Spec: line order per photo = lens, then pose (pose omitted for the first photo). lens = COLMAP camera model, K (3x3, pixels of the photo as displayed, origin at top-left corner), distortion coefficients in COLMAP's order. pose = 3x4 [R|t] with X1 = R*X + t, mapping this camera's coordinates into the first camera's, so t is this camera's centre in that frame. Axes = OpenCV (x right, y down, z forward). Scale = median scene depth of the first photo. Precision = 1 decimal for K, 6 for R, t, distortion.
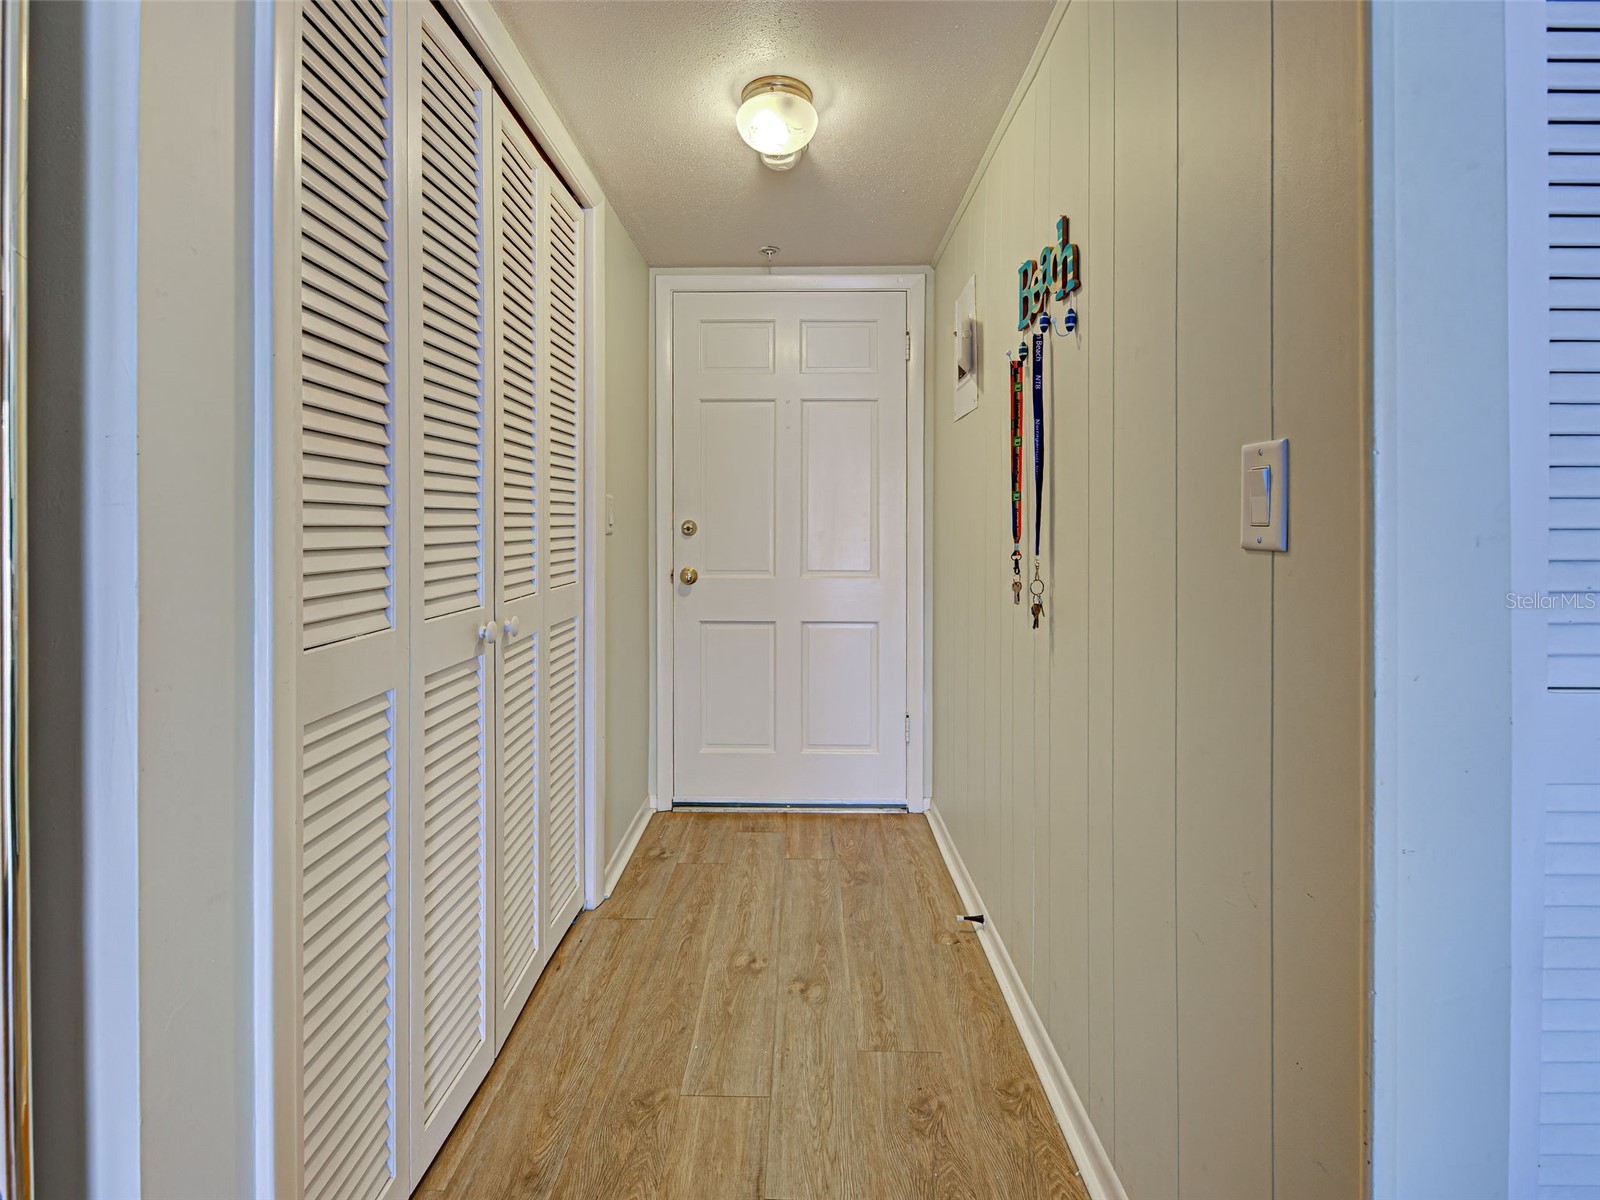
lens RADIAL K [[724.1, 0, 799.2], [0, 724.1, 520.5], [0, 0, 1]] dist [0.009552, 0.000144]
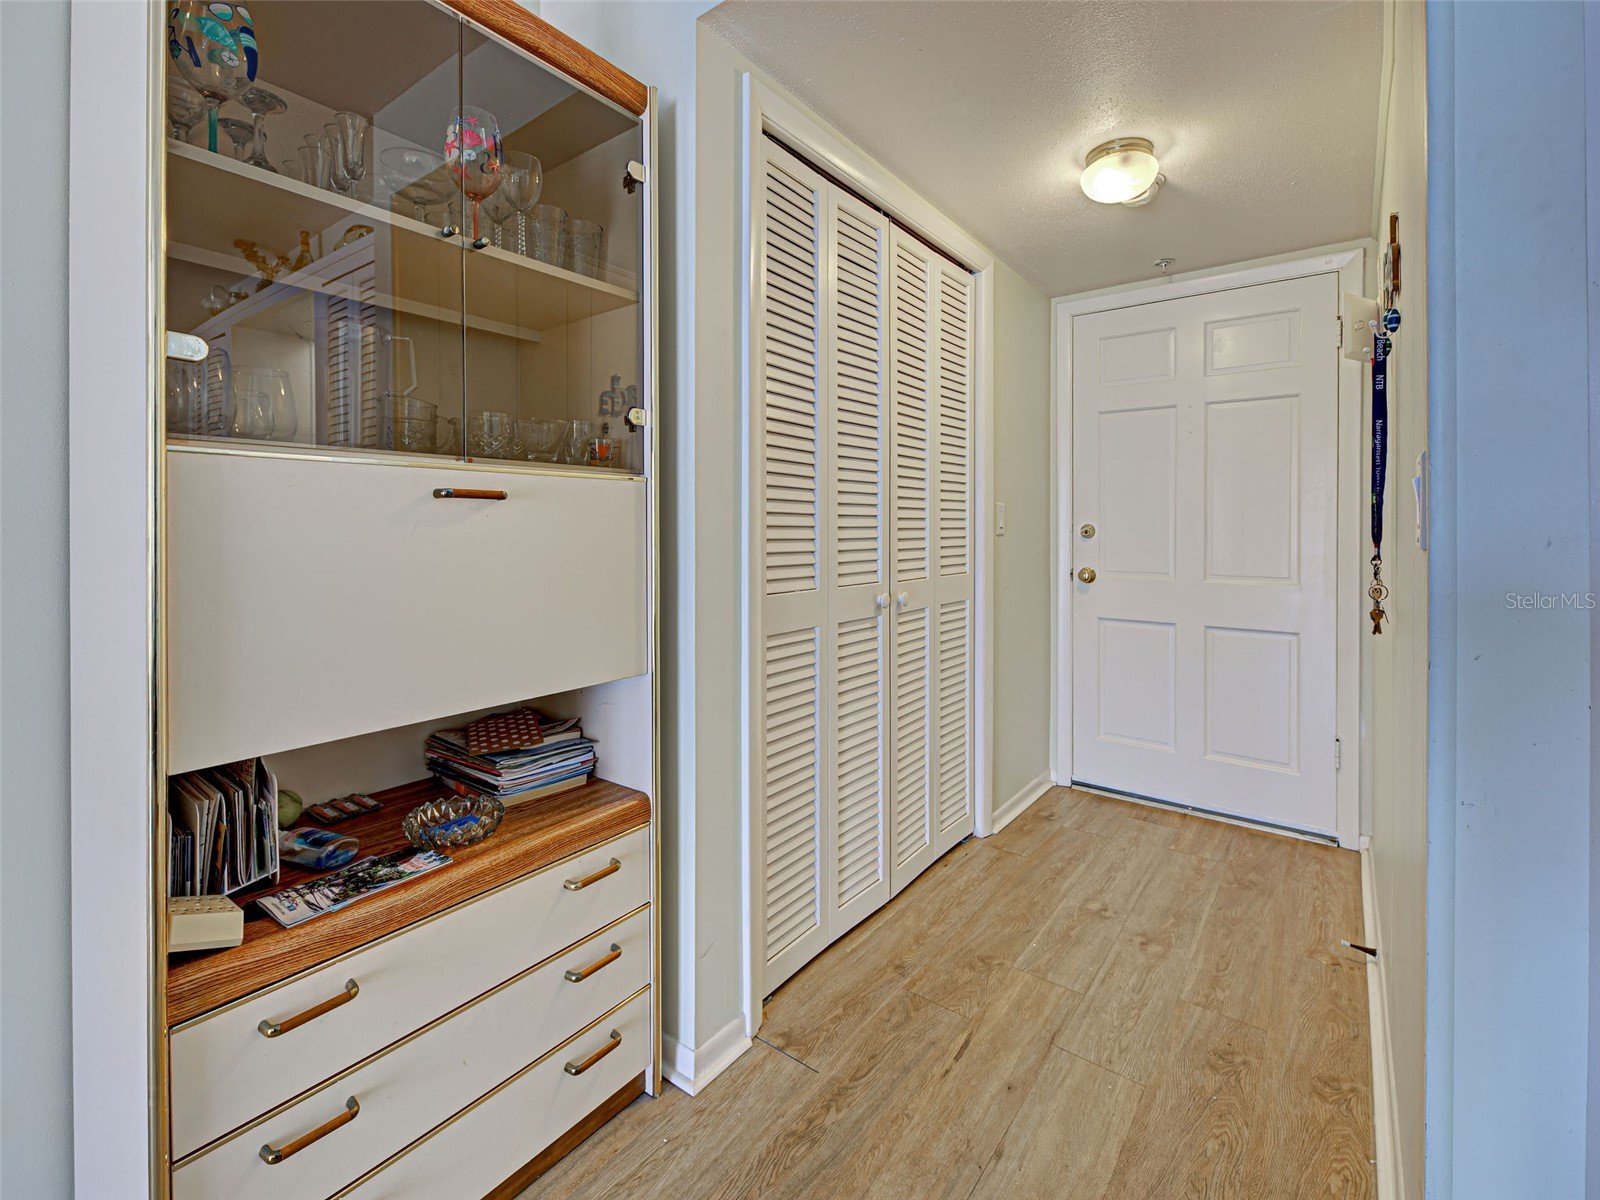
lens RADIAL K [[724.1, 0, 799.2], [0, 724.1, 520.5], [0, 0, 1]] dist [0.009552, 0.000144]
pose [[0.803418, -0.001645, -0.595414, 0.215432], [-0.001836, 0.999985, -0.005240, 0.001720], [0.595413, 0.005303, 0.803402, -0.191080]]
